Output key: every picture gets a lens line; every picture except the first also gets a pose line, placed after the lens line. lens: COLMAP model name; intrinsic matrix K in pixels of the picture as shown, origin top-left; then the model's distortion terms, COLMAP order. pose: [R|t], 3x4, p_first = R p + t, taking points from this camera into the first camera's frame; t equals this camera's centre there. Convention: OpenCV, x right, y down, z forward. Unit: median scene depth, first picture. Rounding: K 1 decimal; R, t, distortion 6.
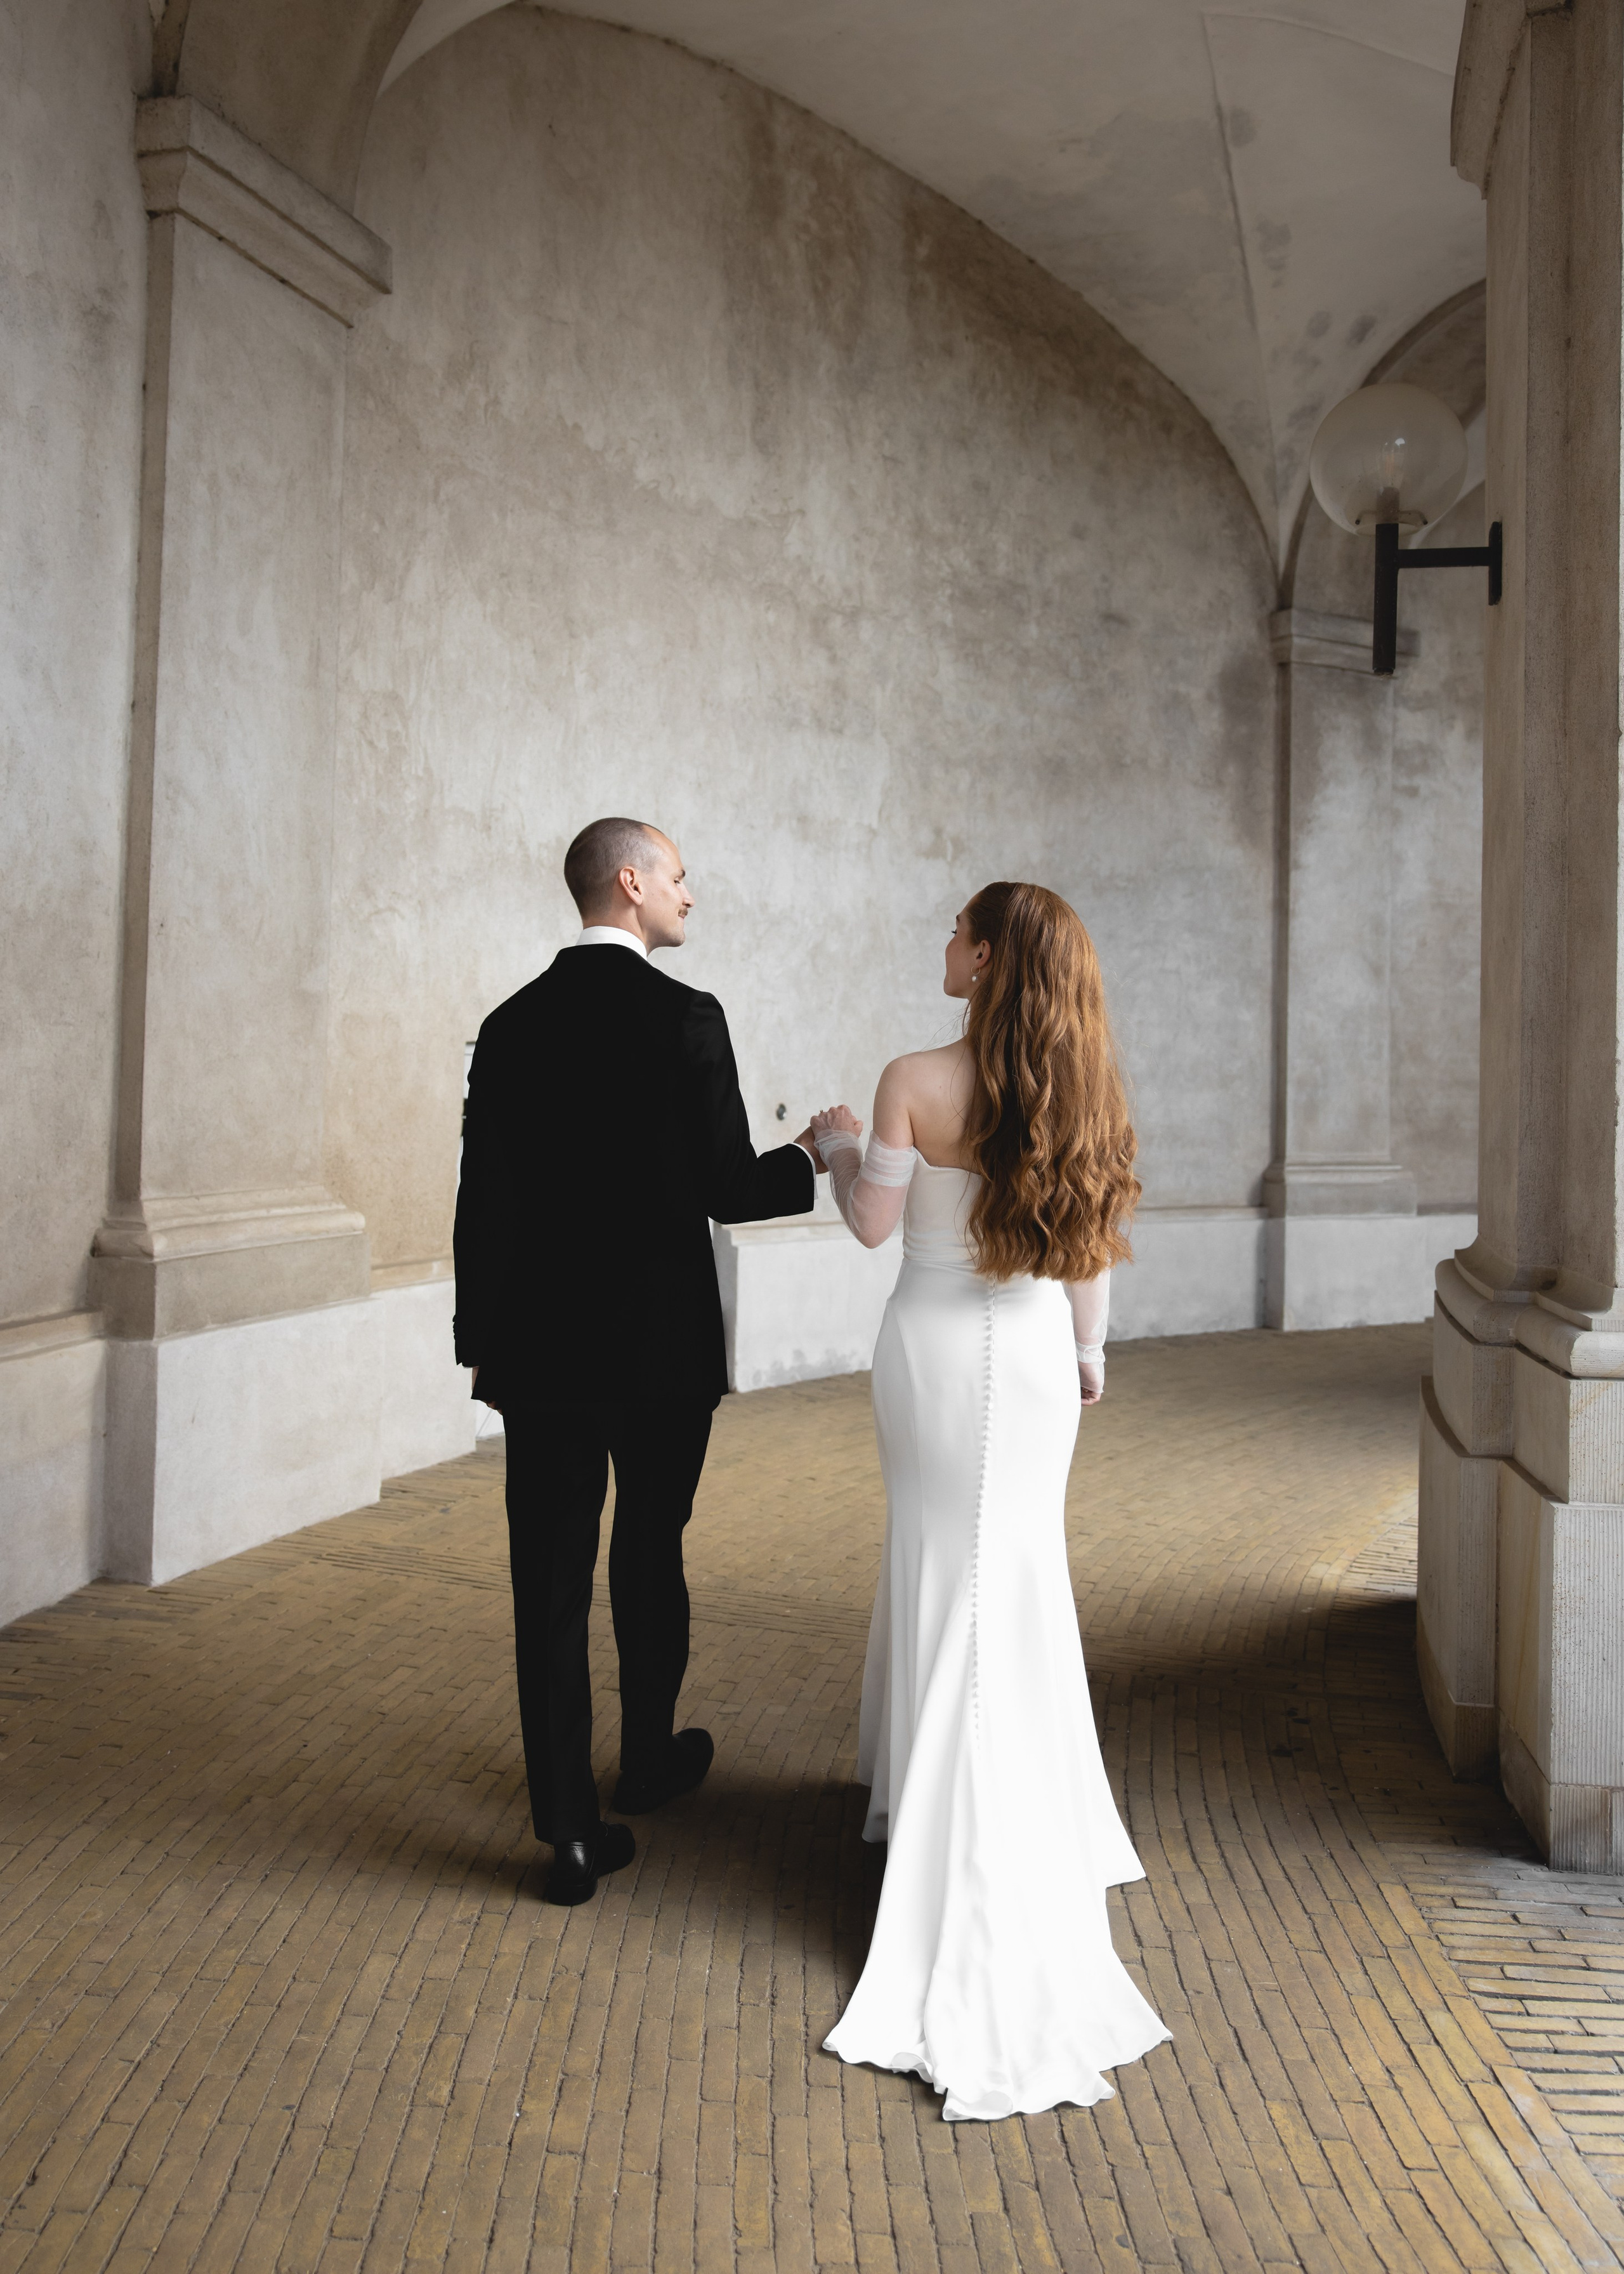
lens RADIAL K [[2243.1, 0, 717.1], [0, 2243.1, 999.6], [0, 0, 1]] dist [-0.033255, 0.026940]
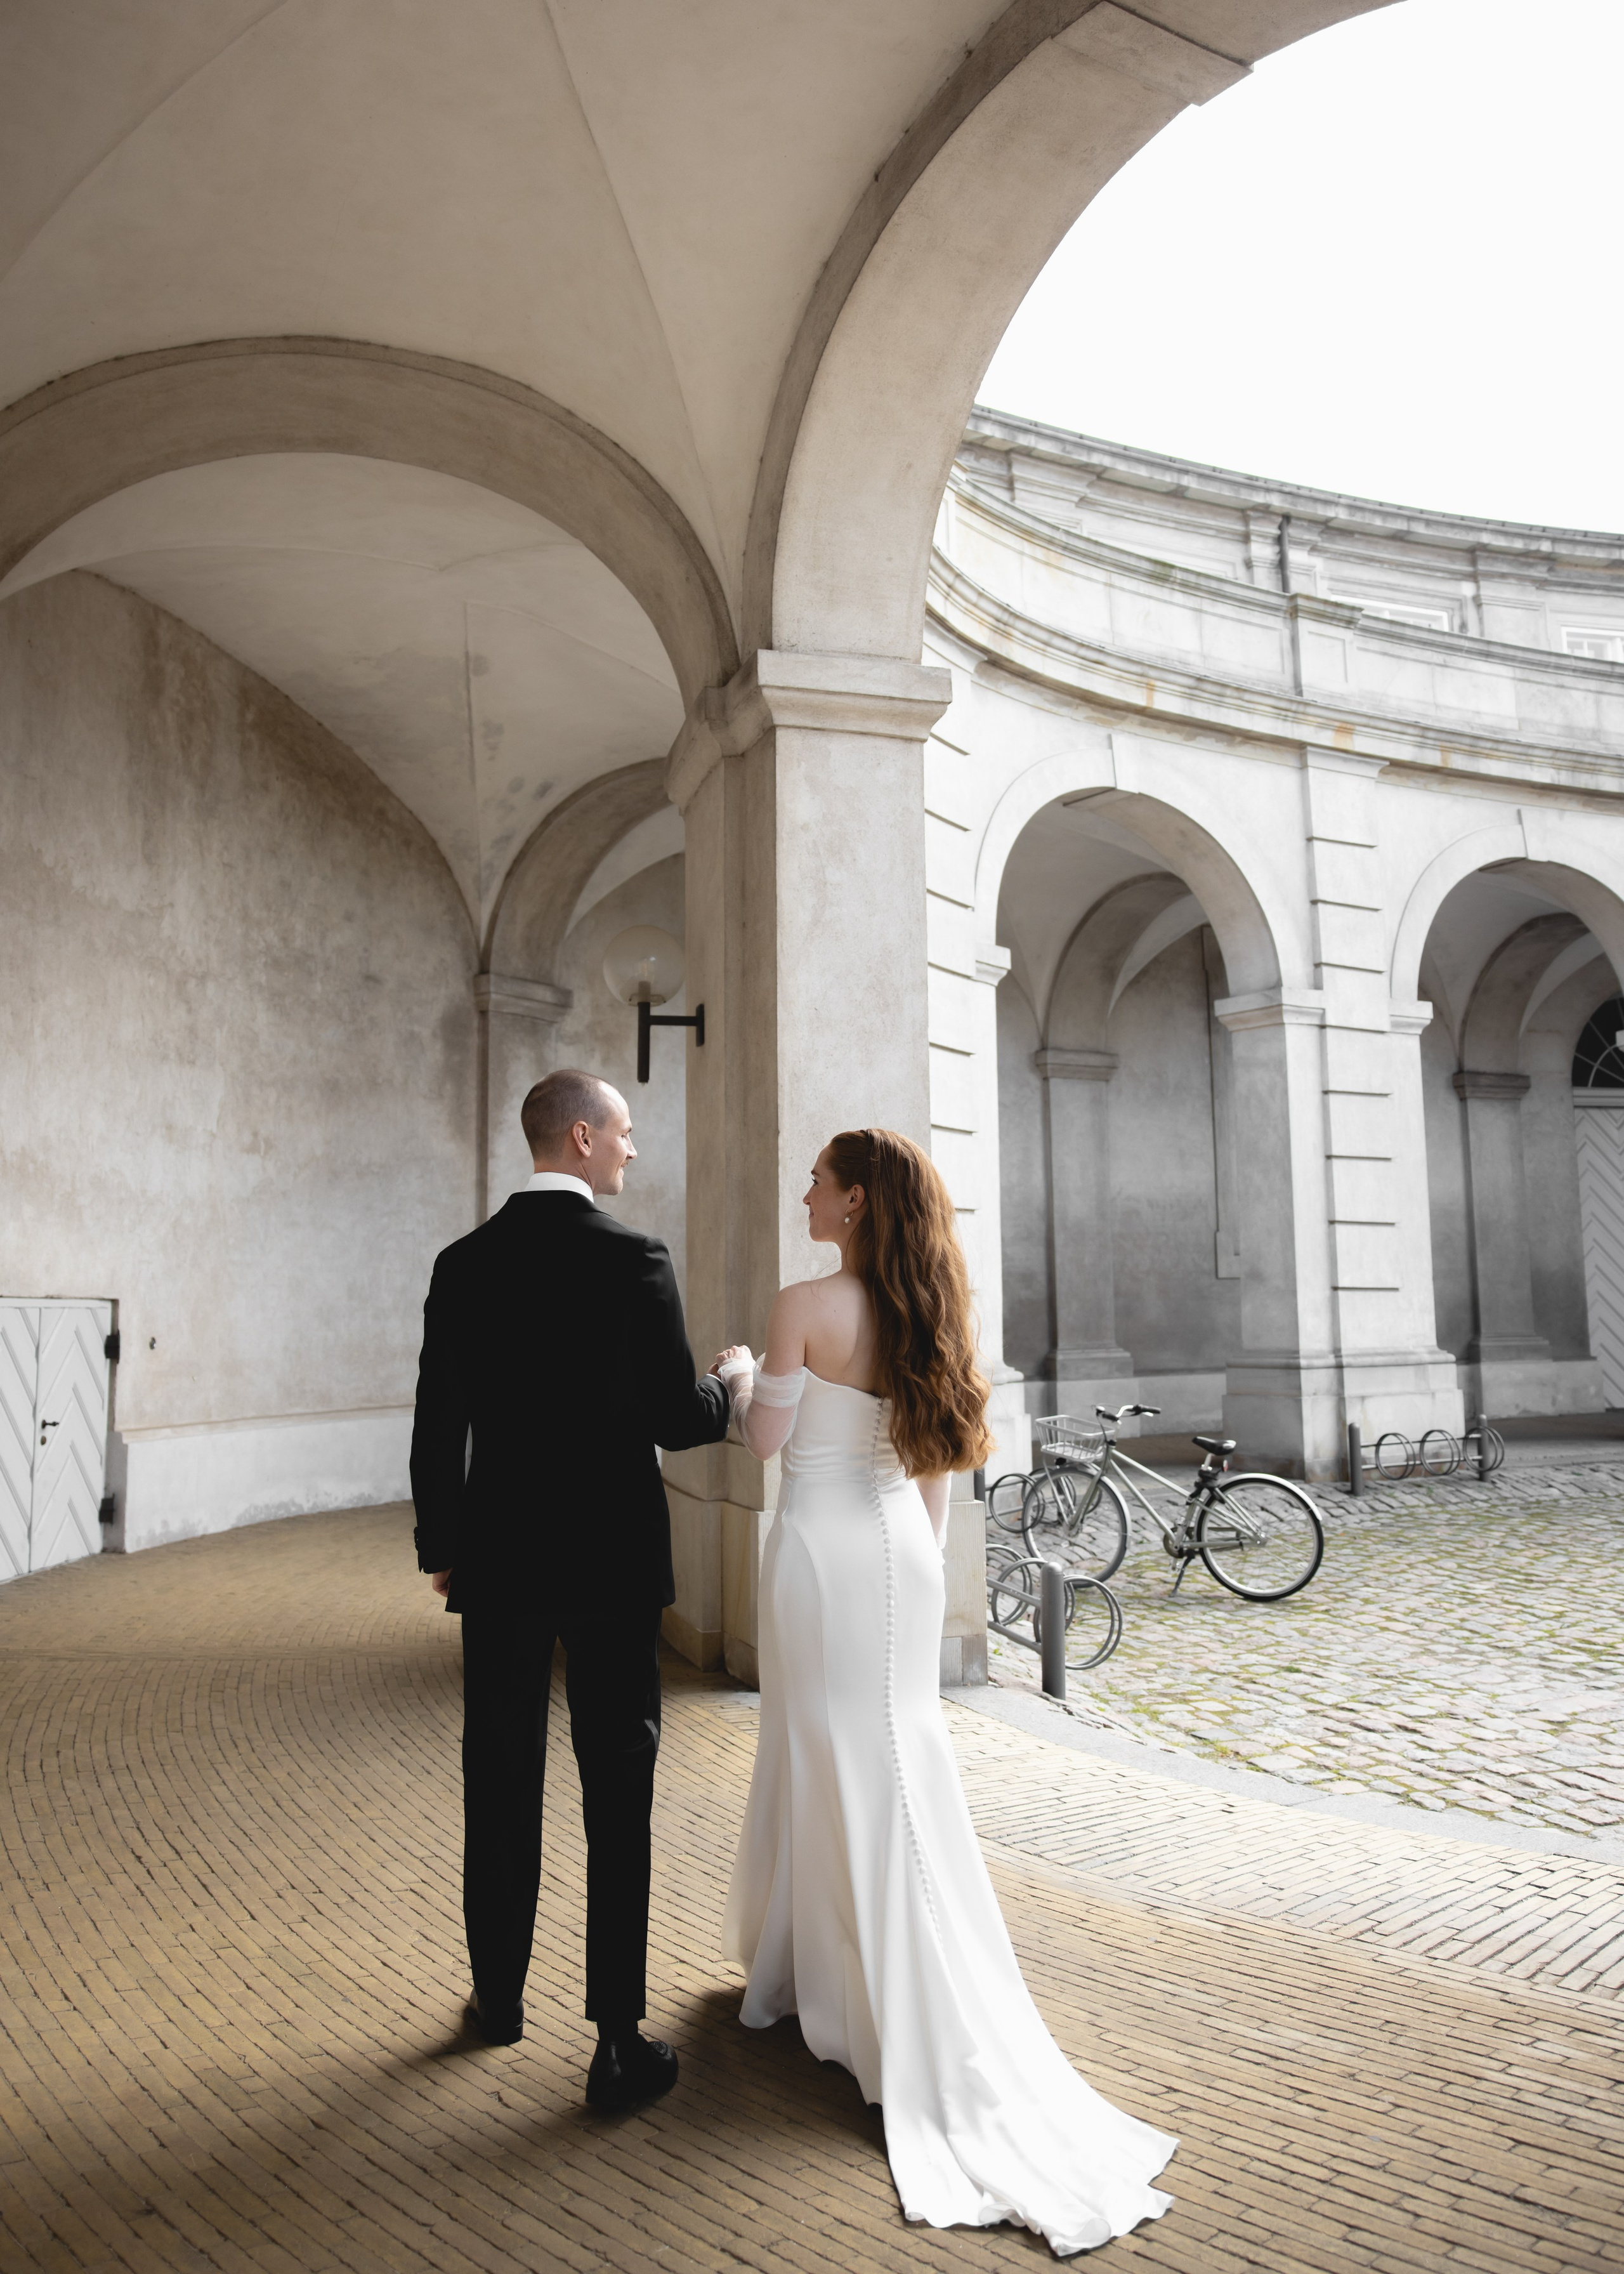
lens RADIAL K [[2081.5, 0, 812.7], [0, 2081.5, 1029.8], [0, 0, 1]] dist [-0.030228, 0.022226]
pose [[0.891641, 0.030259, 0.451730, -0.169777], [0.014808, 0.995281, -0.095898, -0.011269], [-0.452500, 0.092196, 0.886986, -0.281519]]
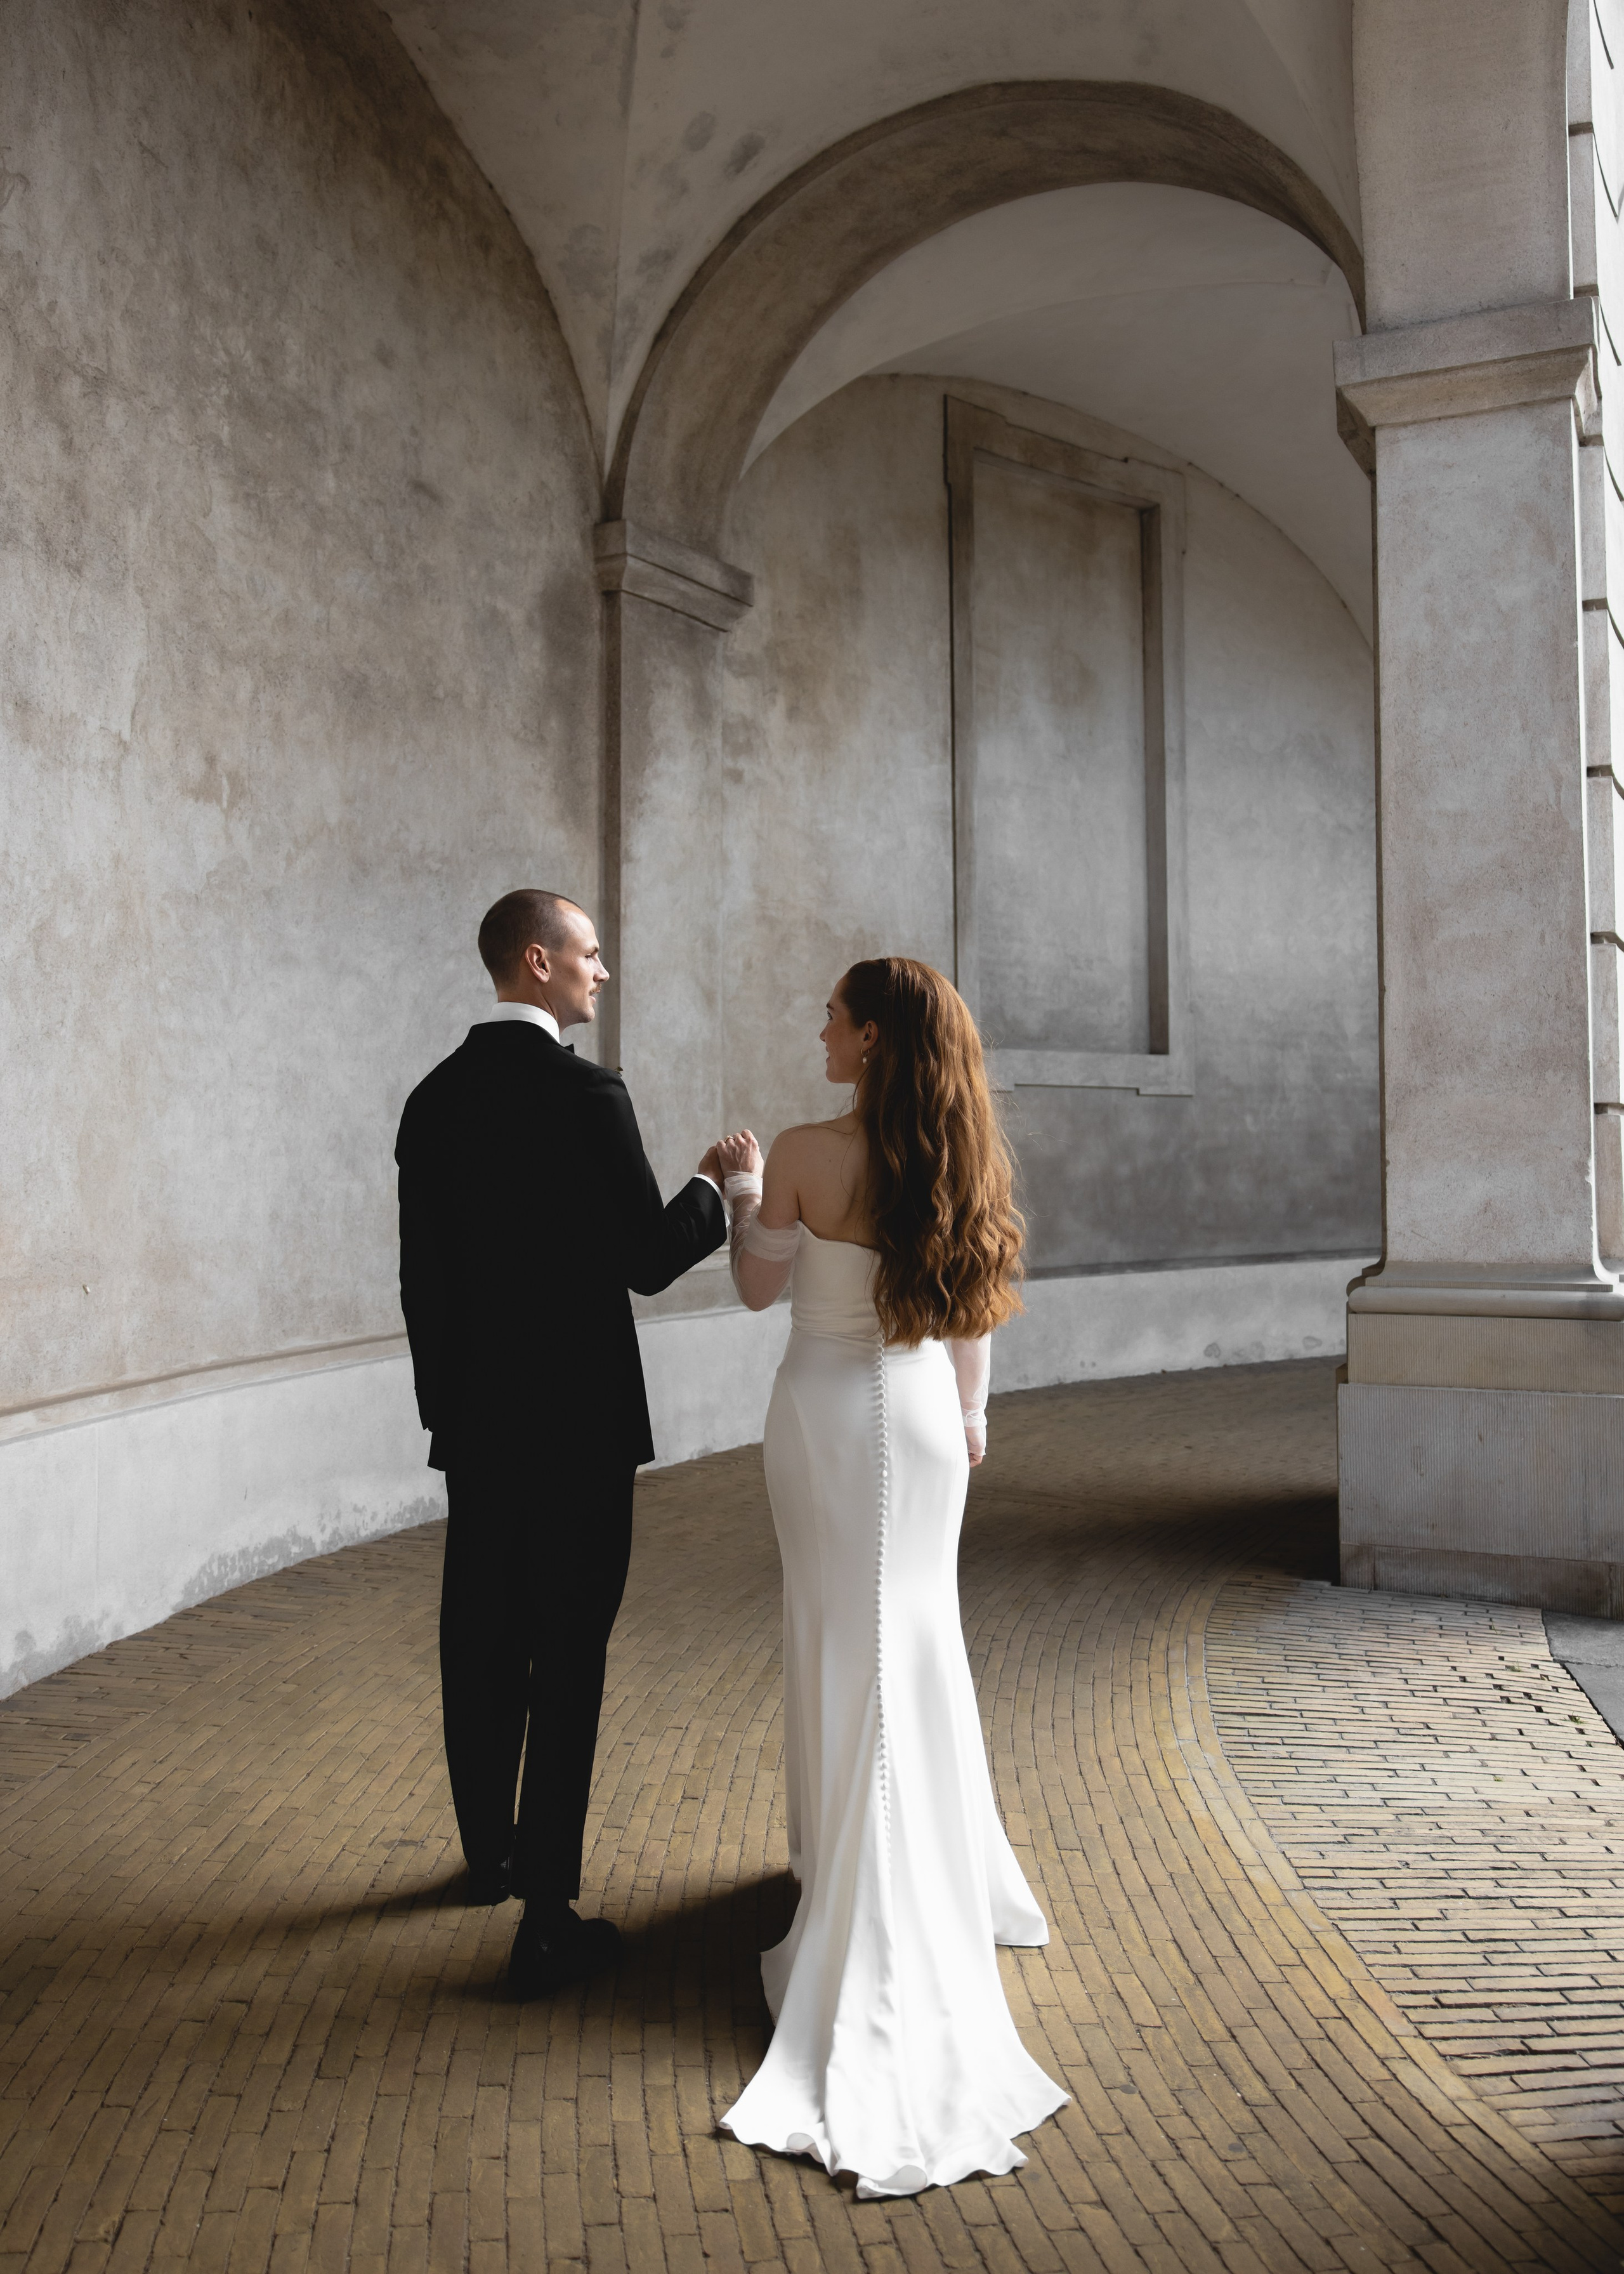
lens RADIAL K [[2081.5, 0, 812.7], [0, 2081.5, 1029.8], [0, 0, 1]] dist [-0.030228, 0.022226]
pose [[0.858409, 0.005219, 0.512939, -0.055512], [0.003638, 0.999861, -0.016262, 0.011765], [-0.512953, 0.015825, 0.858271, 0.399362]]
